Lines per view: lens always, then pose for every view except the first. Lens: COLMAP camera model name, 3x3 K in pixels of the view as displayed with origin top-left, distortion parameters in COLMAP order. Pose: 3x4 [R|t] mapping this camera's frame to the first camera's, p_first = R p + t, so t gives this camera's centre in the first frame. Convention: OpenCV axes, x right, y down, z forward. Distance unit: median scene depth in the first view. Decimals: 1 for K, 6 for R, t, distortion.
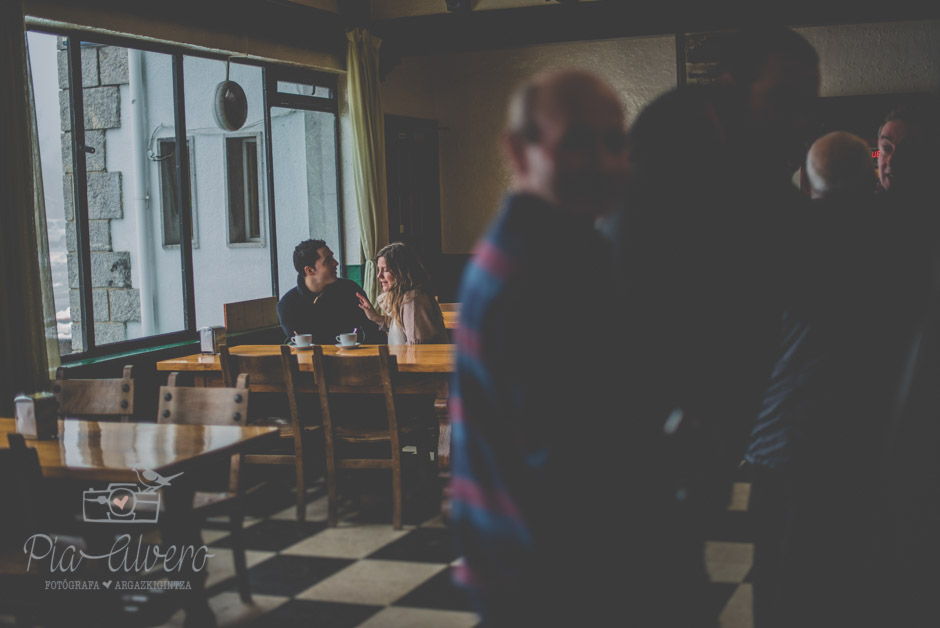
lens RADIAL K [[1402.2, 0, 470.0], [0, 1402.2, 314.0], [0, 0, 1]] dist [-0.110350, -0.028349]
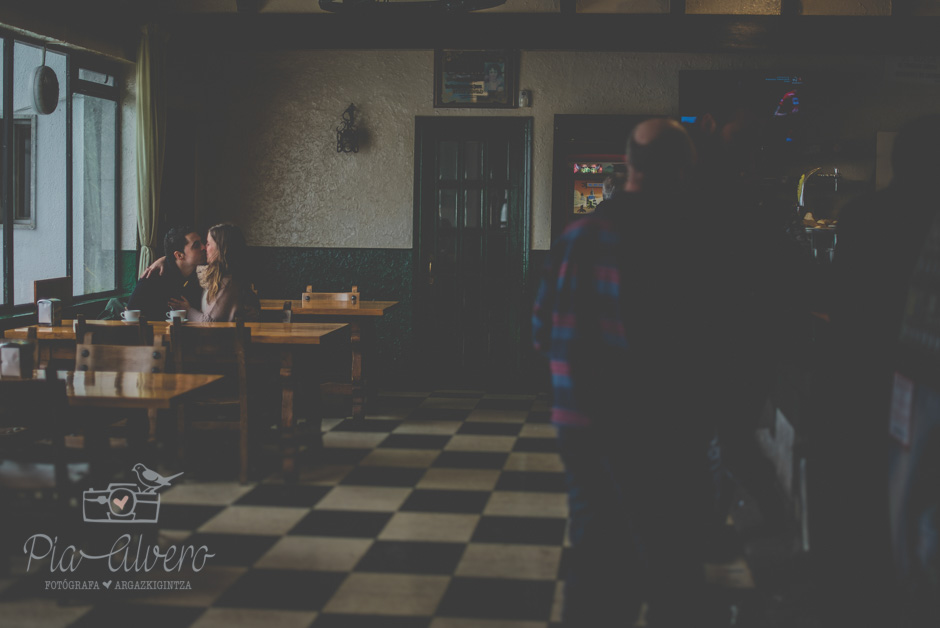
lens RADIAL K [[1464.4, 0, 525.1], [0, 1464.4, 314.7], [0, 0, 1]] dist [-0.129118, 0.000744]
pose [[0.962437, 0.029465, 0.269902, -0.112752], [-0.028205, 0.999566, -0.008544, 0.016651], [-0.270036, 0.000611, 0.962850, -0.127915]]
